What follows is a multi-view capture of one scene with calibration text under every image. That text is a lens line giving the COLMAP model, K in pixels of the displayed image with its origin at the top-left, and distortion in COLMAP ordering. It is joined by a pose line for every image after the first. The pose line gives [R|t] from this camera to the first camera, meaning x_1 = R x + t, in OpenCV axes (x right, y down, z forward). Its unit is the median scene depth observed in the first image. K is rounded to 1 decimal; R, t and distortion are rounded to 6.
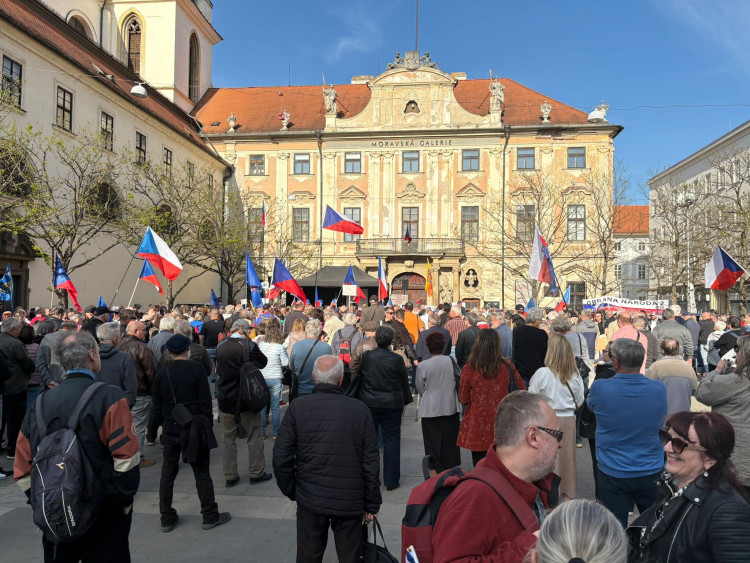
lens RADIAL K [[579.1, 0, 380.8], [0, 579.1, 289.0], [0, 0, 1]] dist [0.046483, -0.053226]
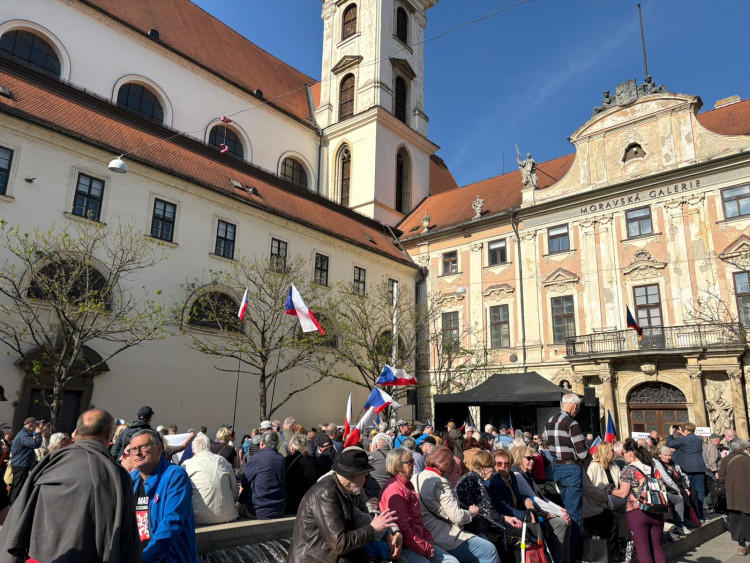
lens RADIAL K [[575.8, 0, 371.2], [0, 575.8, 281.2], [0, 0, 1]] dist [0.052464, -0.064674]
pose [[0.818173, -0.139954, -0.557679, 0.167473], [0.002643, 0.970829, -0.239759, 0.016877], [0.574966, 0.194691, 0.794676, 0.269250]]
